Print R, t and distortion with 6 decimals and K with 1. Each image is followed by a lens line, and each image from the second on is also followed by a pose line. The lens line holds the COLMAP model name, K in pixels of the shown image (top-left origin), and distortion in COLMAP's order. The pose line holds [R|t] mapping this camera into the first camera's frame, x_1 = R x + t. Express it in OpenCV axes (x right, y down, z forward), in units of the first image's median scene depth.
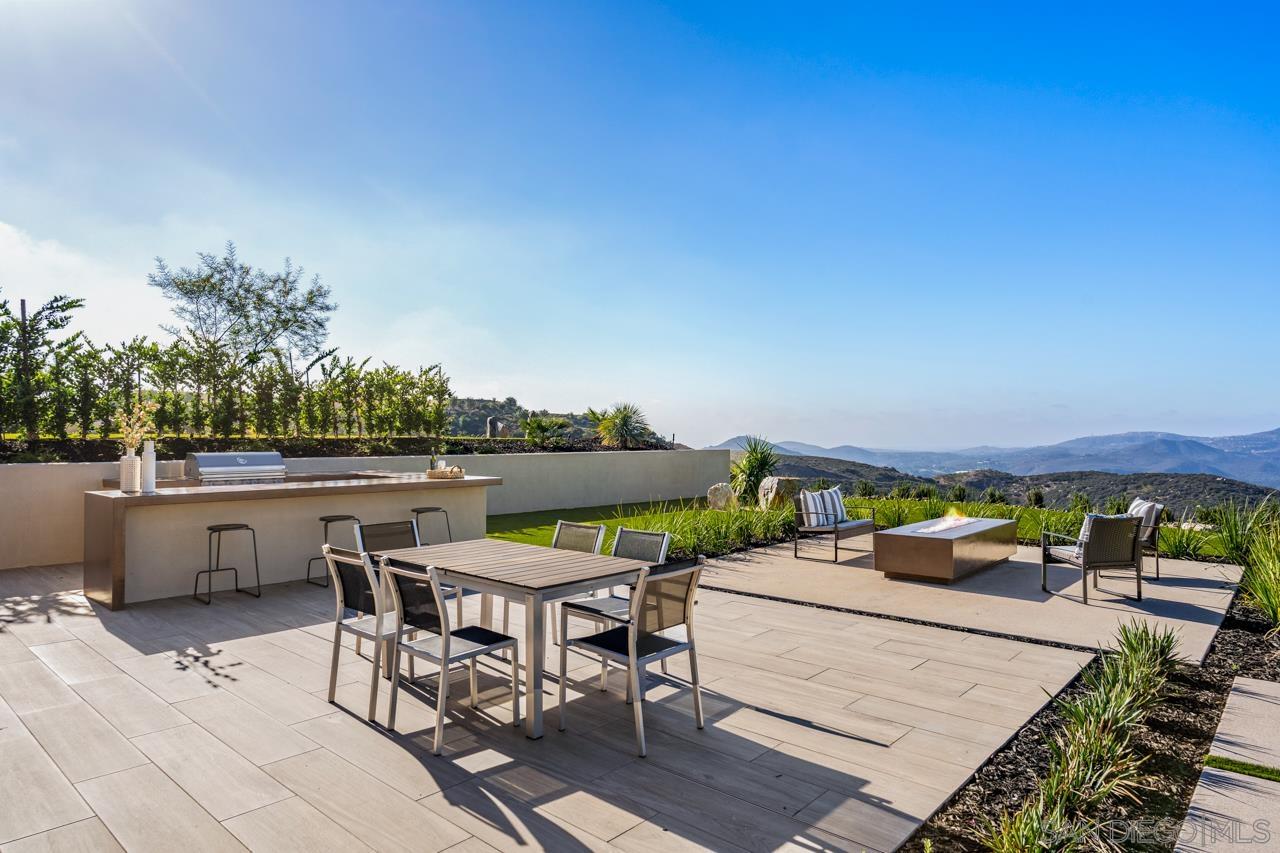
lens RADIAL K [[748.3, 0, 640.9], [0, 748.3, 429.0], [0, 0, 1]] dist [0.022293, 0.000481]
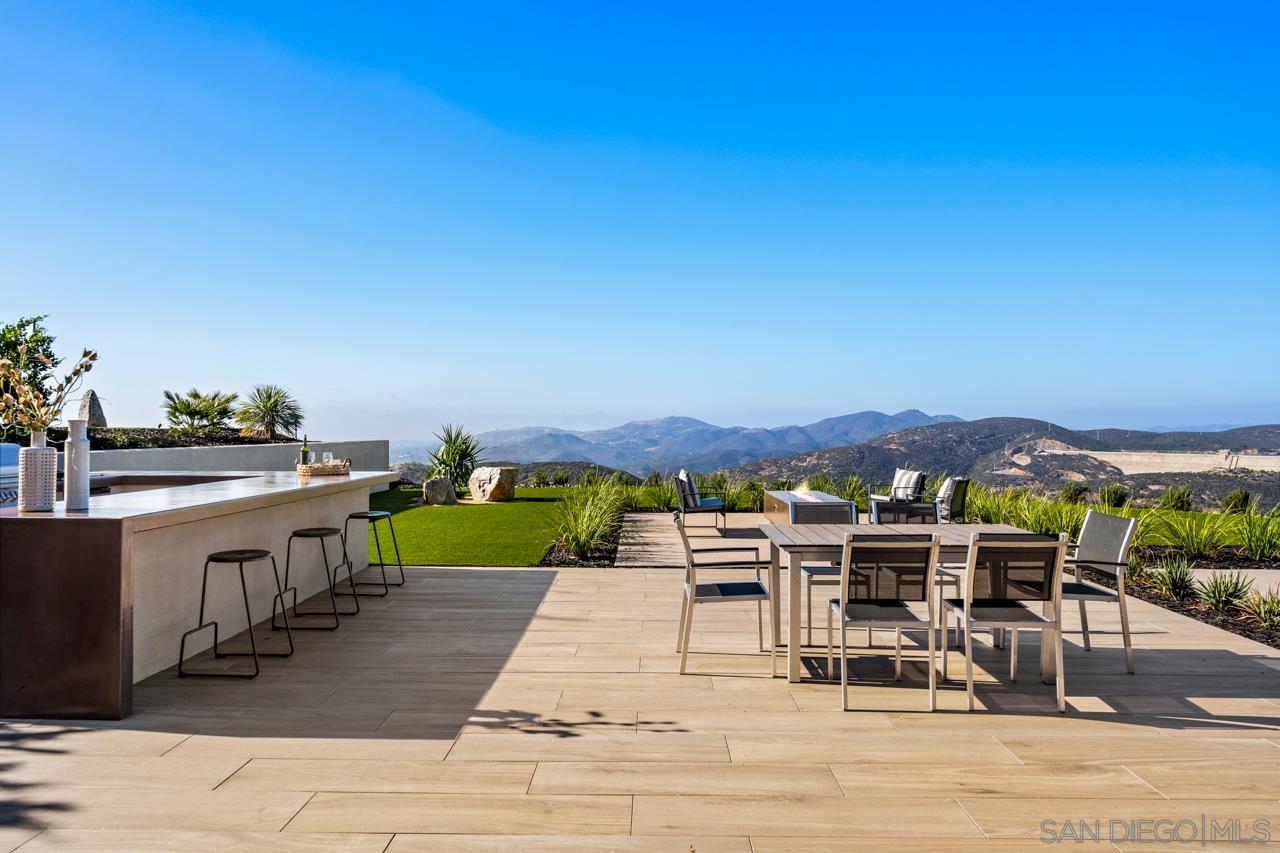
lens RADIAL K [[781.7, 0, 634.8], [0, 781.7, 420.1], [0, 0, 1]] dist [0.002254, -0.002028]
pose [[0.756587, 0.012417, 0.653775, -0.734540], [-0.010738, 0.999921, -0.006563, 0.019131], [-0.653805, -0.002055, 0.756660, 0.281346]]
